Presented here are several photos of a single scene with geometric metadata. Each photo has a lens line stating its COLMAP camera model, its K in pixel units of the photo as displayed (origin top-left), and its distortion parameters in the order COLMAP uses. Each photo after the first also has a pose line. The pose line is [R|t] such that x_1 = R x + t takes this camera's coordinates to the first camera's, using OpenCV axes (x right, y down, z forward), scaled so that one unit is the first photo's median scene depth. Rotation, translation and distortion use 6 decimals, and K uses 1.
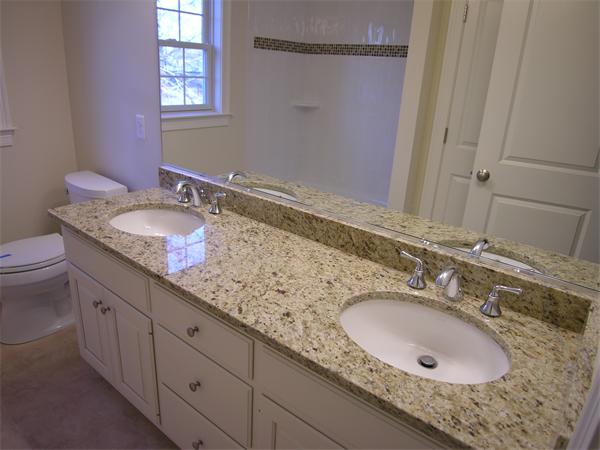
lens RADIAL K [[426.8, 0, 298.2], [0, 426.8, 221.3], [0, 0, 1]] dist [-0.058627, -0.001820]
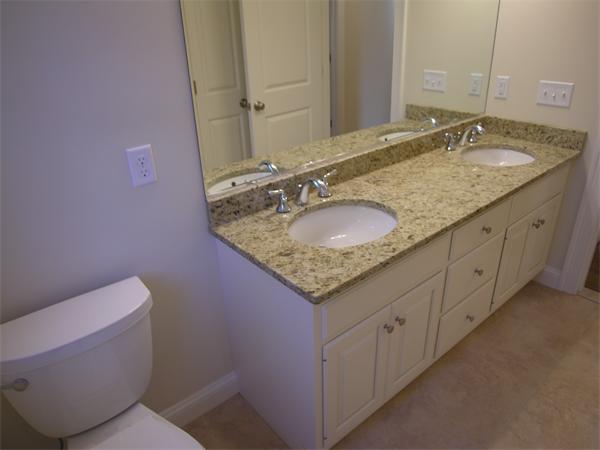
lens RADIAL K [[426.8, 0, 298.2], [0, 426.8, 221.3], [0, 0, 1]] dist [-0.058627, -0.001820]
pose [[0.196272, -0.485218, 0.852080, -1.387415], [0.376395, 0.839693, 0.391463, -0.488054], [-0.905430, 0.243885, 0.347442, 0.968198]]
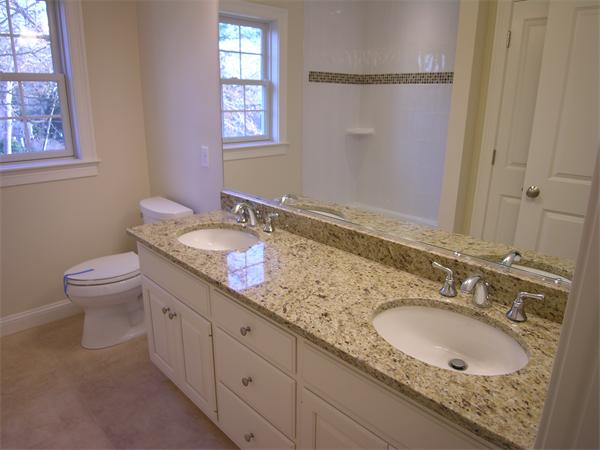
lens RADIAL K [[426.8, 0, 298.2], [0, 426.8, 221.3], [0, 0, 1]] dist [-0.058627, -0.001820]
pose [[0.989606, -0.008828, -0.143533, 0.053906], [-0.000438, 0.997924, -0.064396, 0.034252], [0.143804, 0.063789, 0.987548, -0.119865]]
